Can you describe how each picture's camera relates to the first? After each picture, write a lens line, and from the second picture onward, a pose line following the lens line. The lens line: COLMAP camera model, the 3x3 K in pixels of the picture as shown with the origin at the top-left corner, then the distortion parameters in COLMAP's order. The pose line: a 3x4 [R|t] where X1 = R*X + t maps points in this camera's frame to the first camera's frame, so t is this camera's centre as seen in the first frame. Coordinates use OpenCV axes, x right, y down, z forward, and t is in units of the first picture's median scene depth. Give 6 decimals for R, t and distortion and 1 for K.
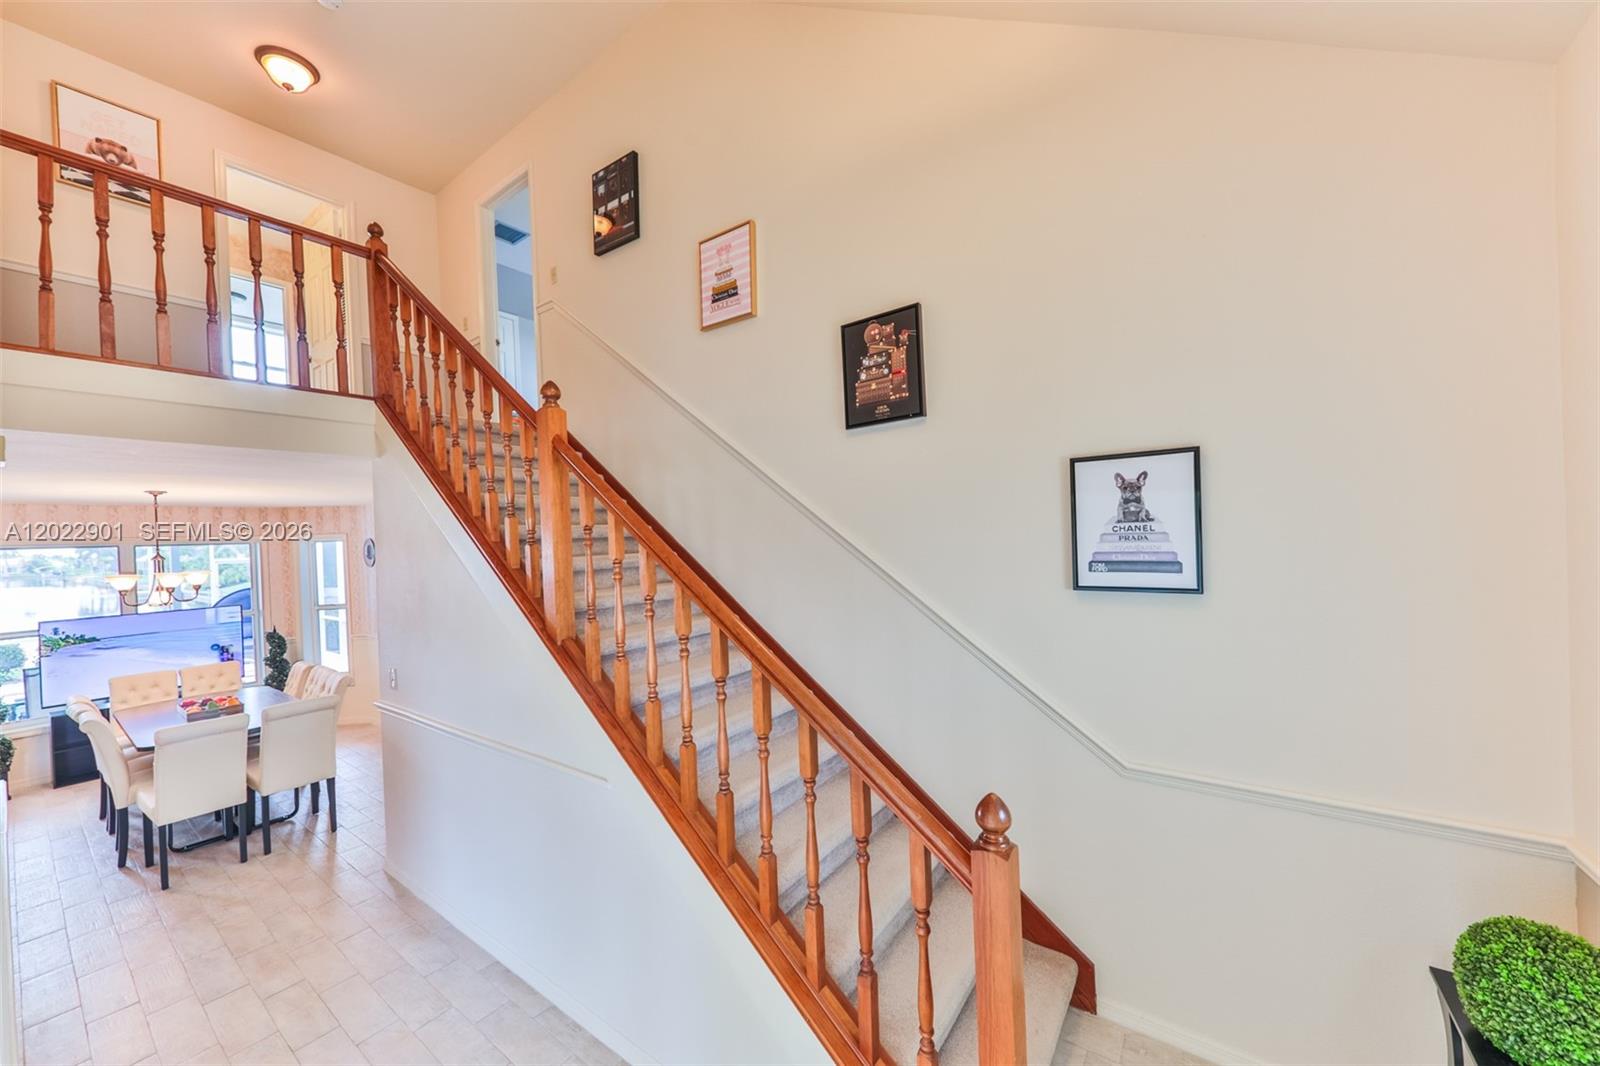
lens RADIAL K [[582.2, 0, 790.8], [0, 582.2, 536.8], [0, 0, 1]] dist [0.015663, -0.004915]
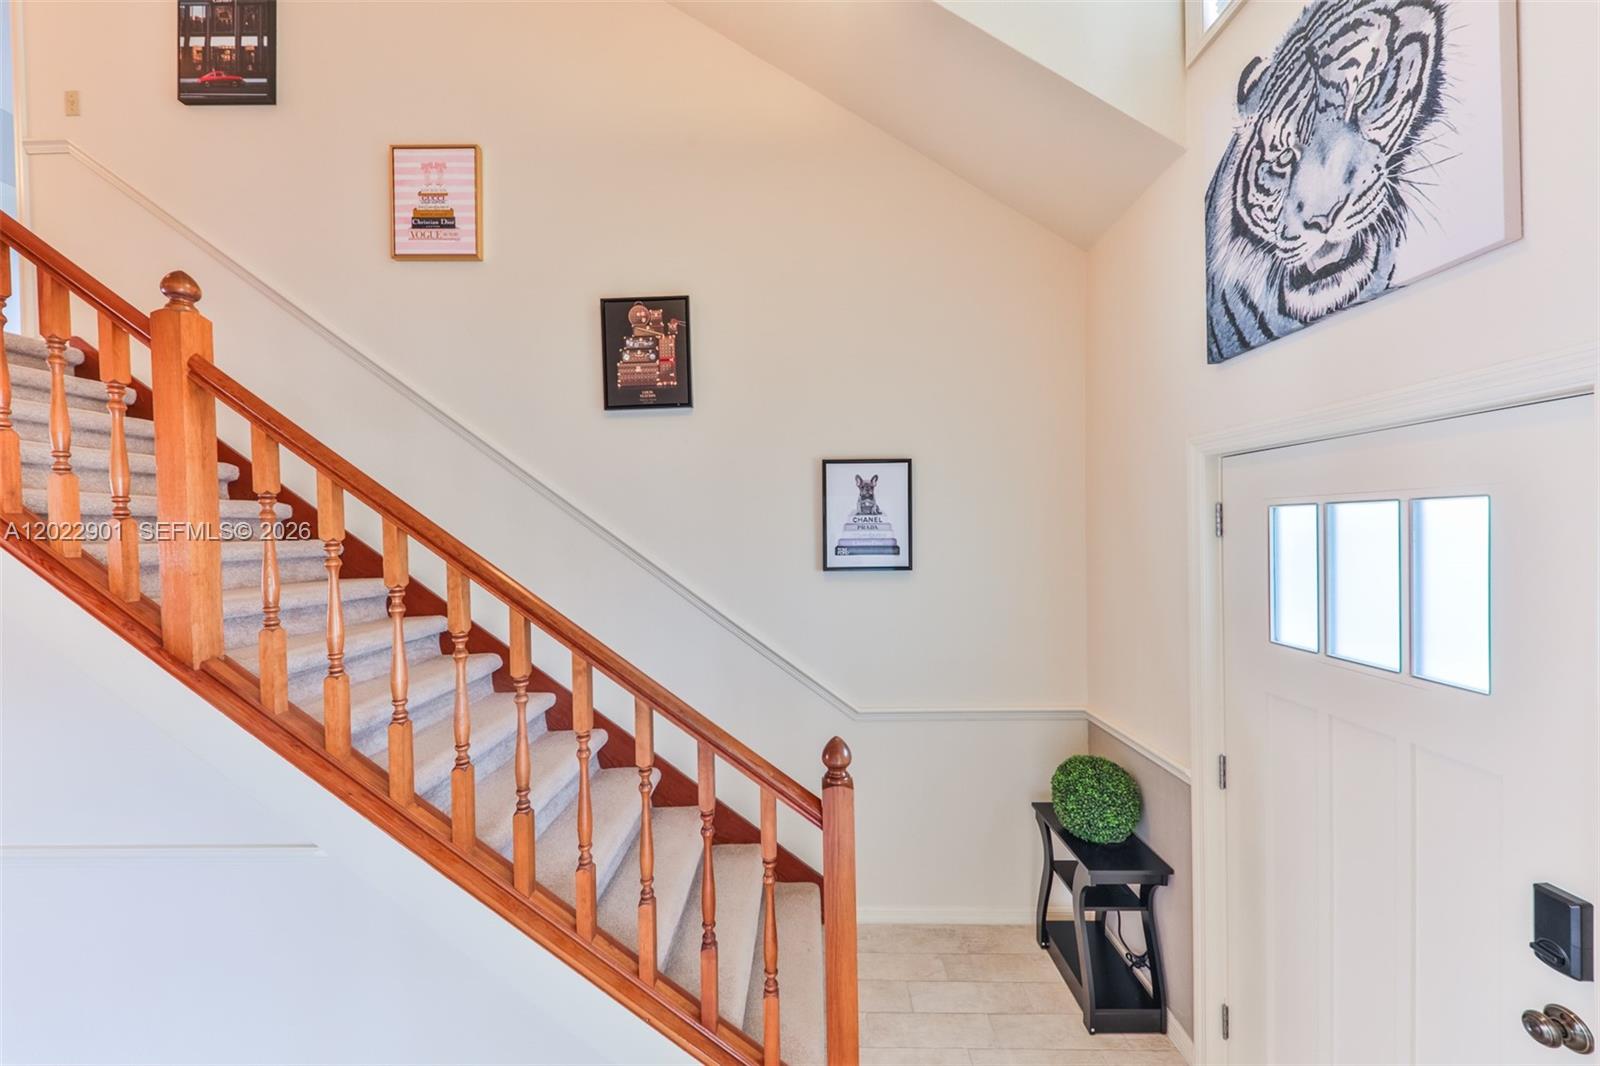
lens RADIAL K [[582.2, 0, 806.2], [0, 582.2, 534.8], [0, 0, 1]] dist [0.015663, -0.004915]
pose [[0.817917, 0.016982, 0.575086, -0.191030], [-0.012581, 0.999853, -0.011631, 0.026962], [-0.575199, 0.002278, 0.818010, 0.044445]]
